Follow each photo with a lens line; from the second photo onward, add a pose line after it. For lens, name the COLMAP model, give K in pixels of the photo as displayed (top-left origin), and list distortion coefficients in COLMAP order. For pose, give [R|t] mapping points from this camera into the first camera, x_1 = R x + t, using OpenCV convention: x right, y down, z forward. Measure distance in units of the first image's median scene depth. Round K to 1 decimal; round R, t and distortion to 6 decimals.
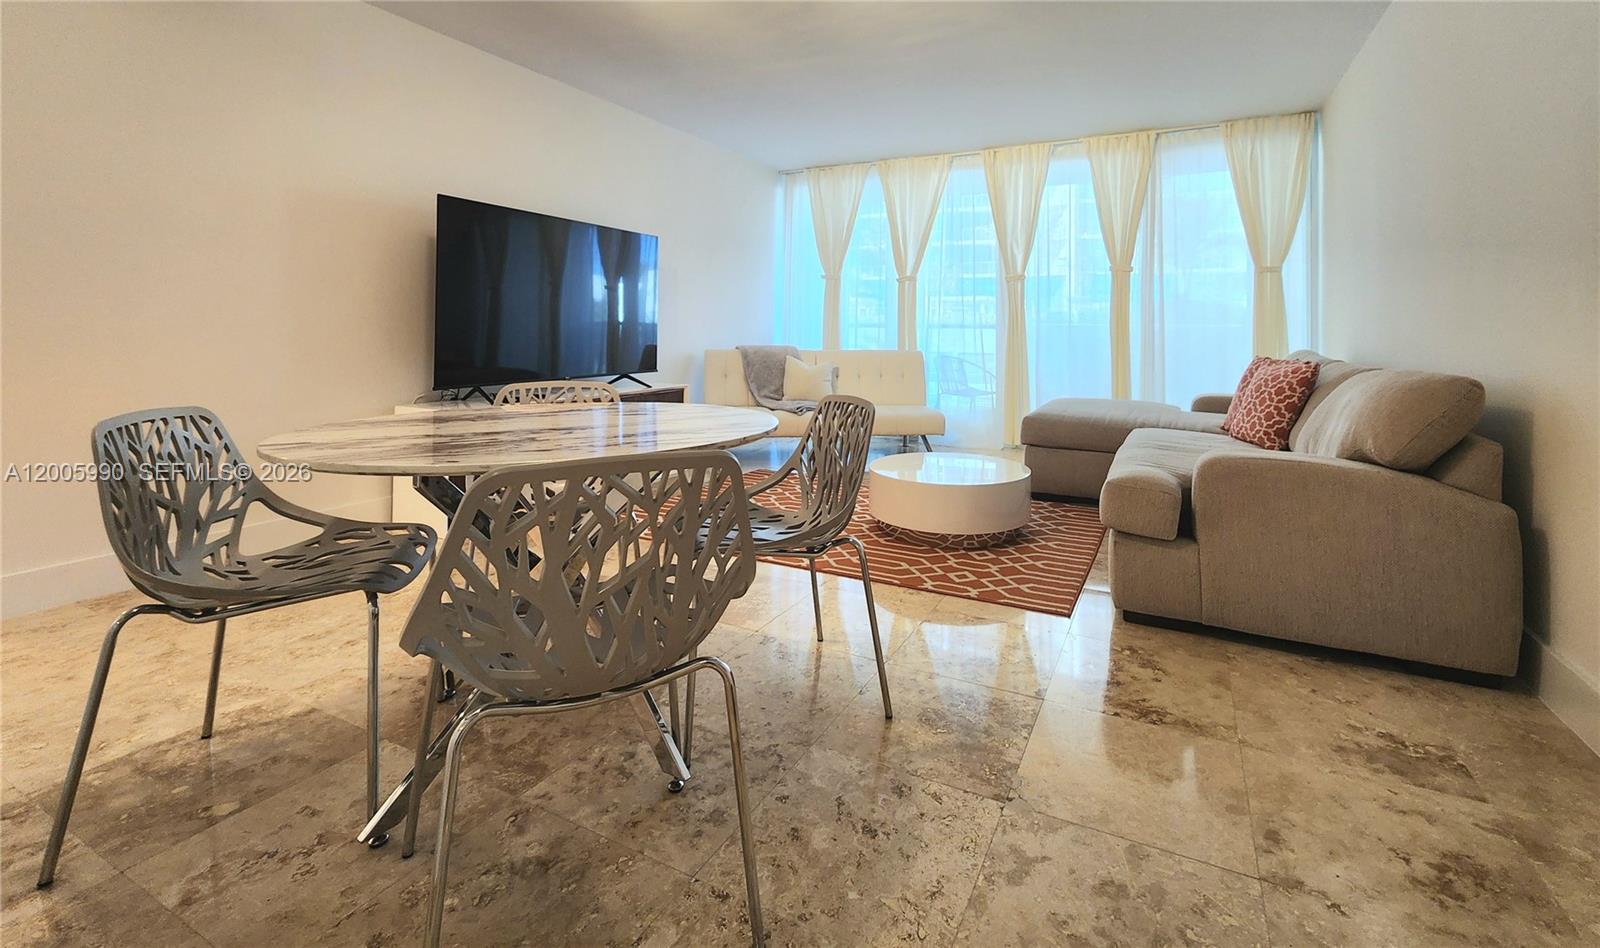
lens RADIAL K [[666.4, 0, 828.3], [0, 666.4, 332.0], [0, 0, 1]] dist [0.001632, 0.000463]
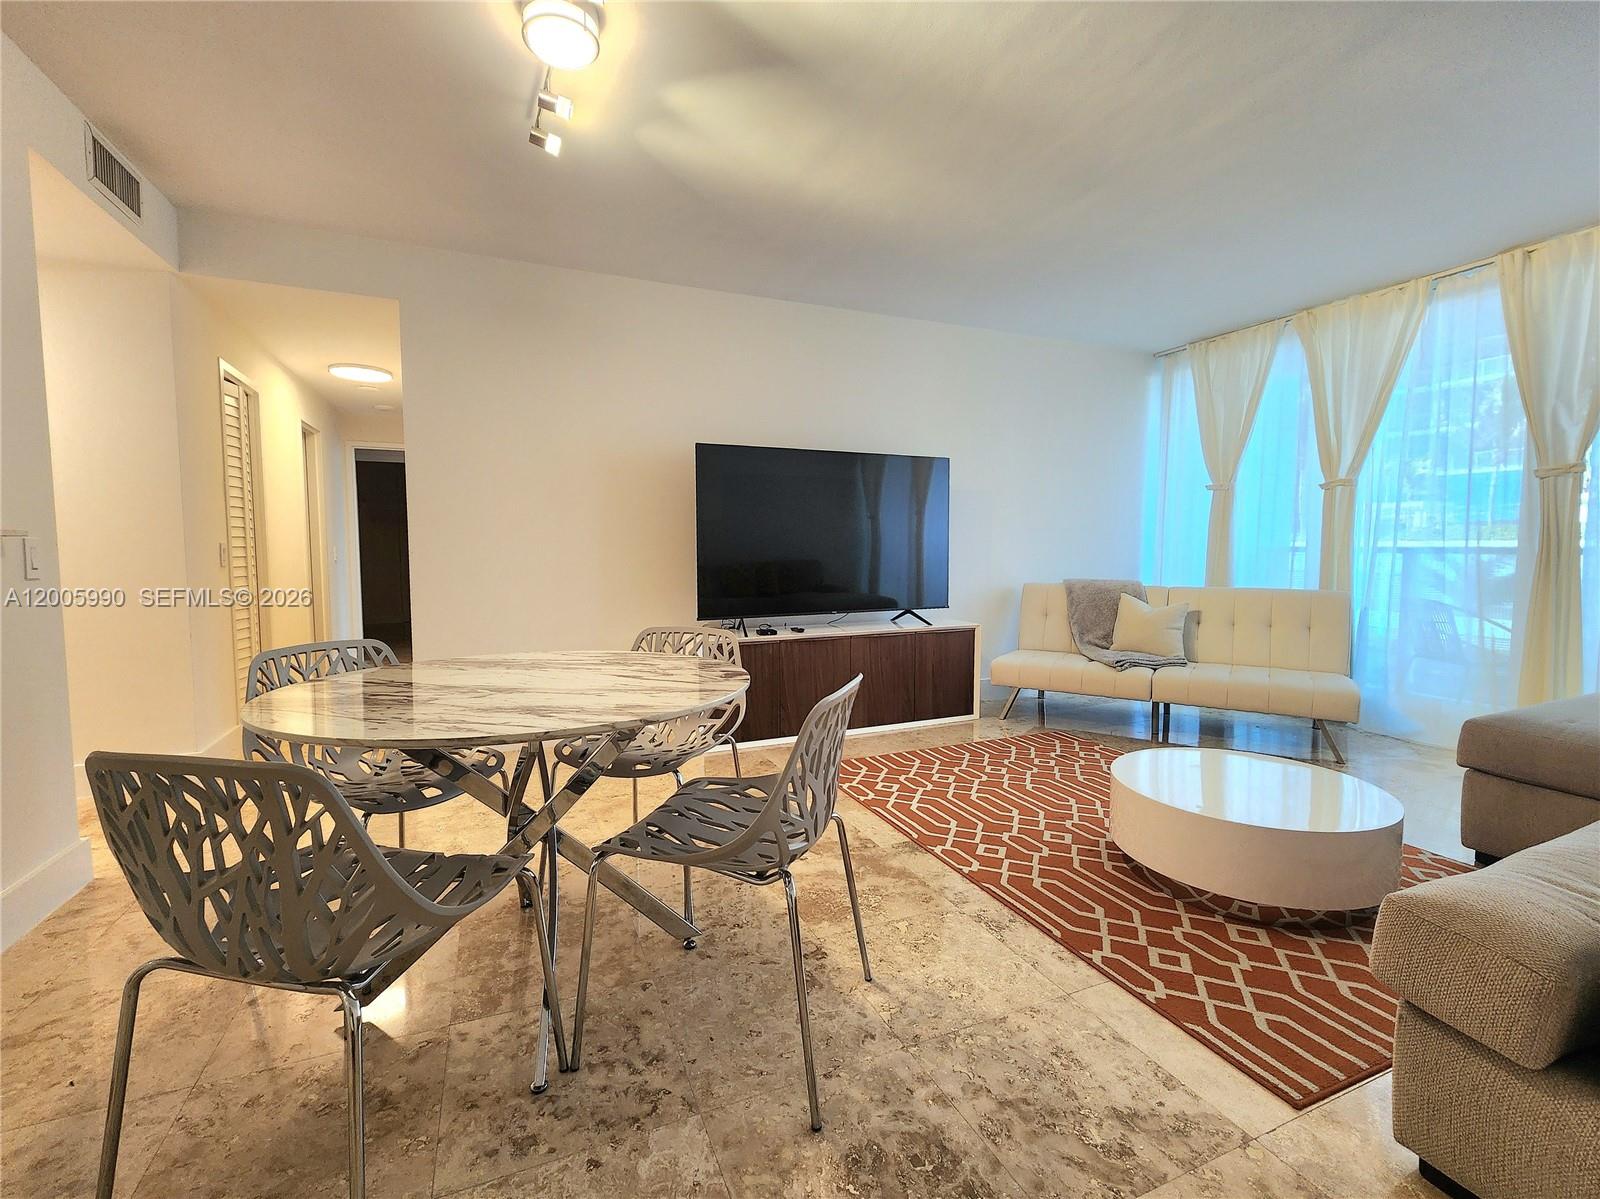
lens RADIAL K [[685.3, 0, 805.2], [0, 685.3, 593.5], [0, 0, 1]] dist [0.001793, -0.000032]
pose [[0.773912, 0.031125, -0.632528, 0.166471], [0.007694, 0.998256, 0.058536, -0.014902], [0.633247, -0.050168, 0.772322, 0.137754]]
